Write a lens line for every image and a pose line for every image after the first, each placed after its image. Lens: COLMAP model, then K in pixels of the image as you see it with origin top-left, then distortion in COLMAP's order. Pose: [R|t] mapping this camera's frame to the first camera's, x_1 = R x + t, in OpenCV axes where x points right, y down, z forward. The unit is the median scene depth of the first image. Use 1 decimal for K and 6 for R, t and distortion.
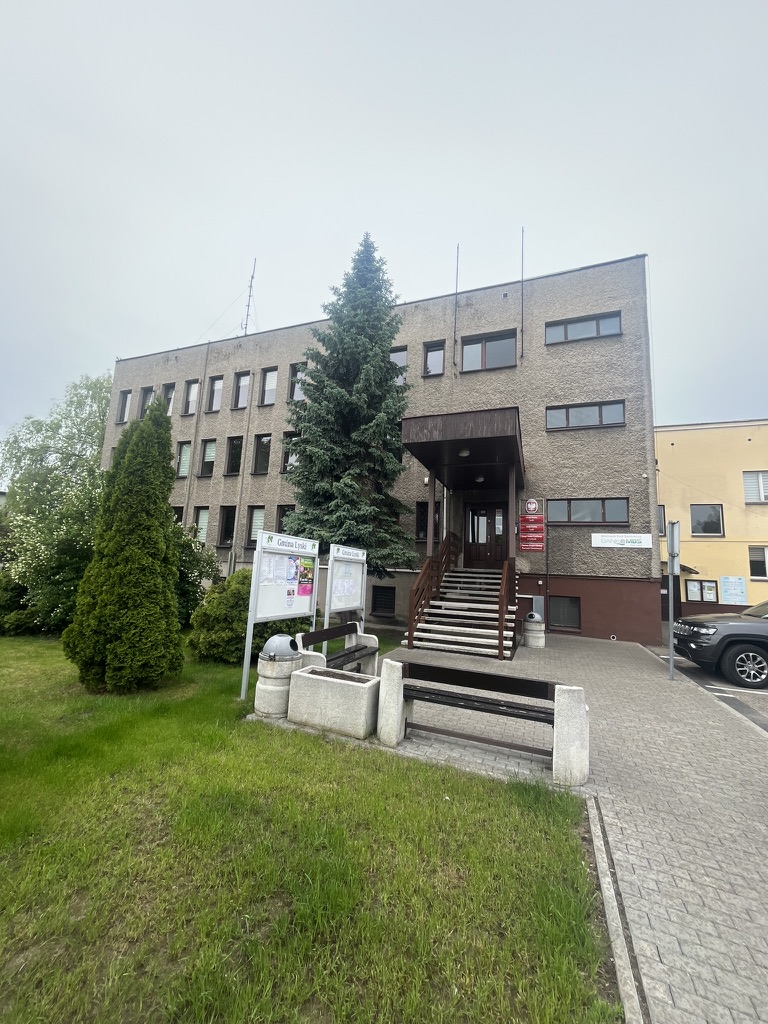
lens RADIAL K [[409.6, 0, 385.3], [0, 409.6, 513.6], [0, 0, 1]] dist [-0.011561, 0.000035]
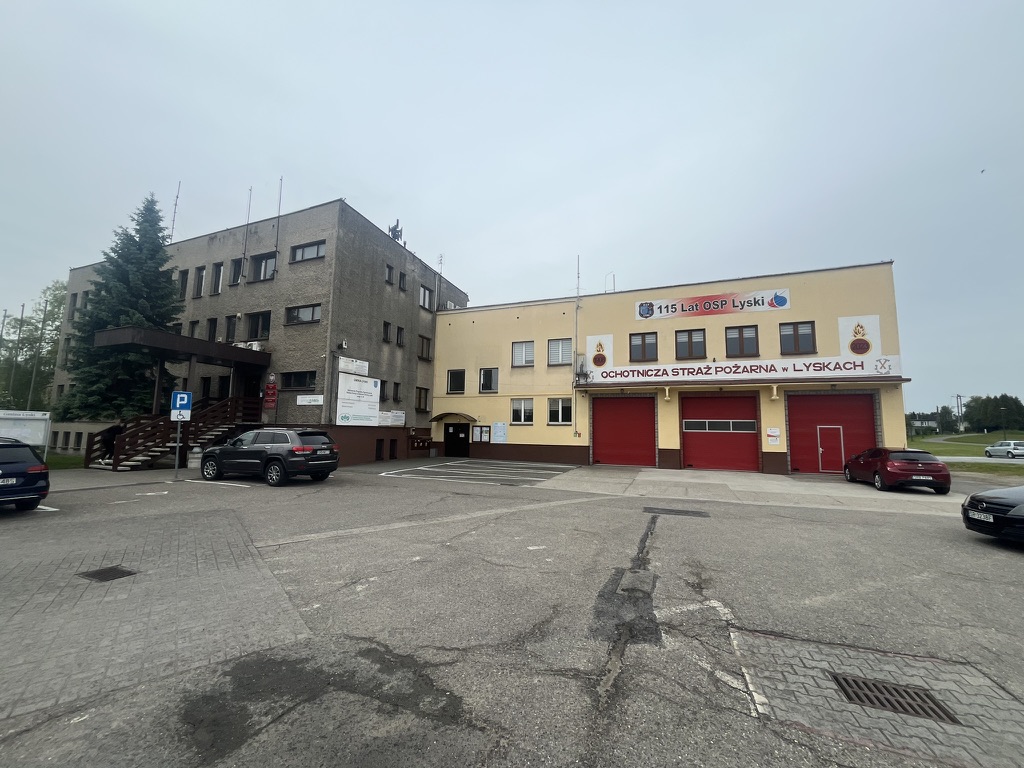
lens RADIAL K [[409.6, 0, 510.6], [0, 409.6, 385.5], [0, 0, 1]] dist [-0.011561, 0.000035]
pose [[0.999243, -0.030336, -0.024335, 0.931103], [0.031251, 0.998784, 0.038132, -0.014989], [0.023149, -0.038864, 0.998976, -0.326907]]
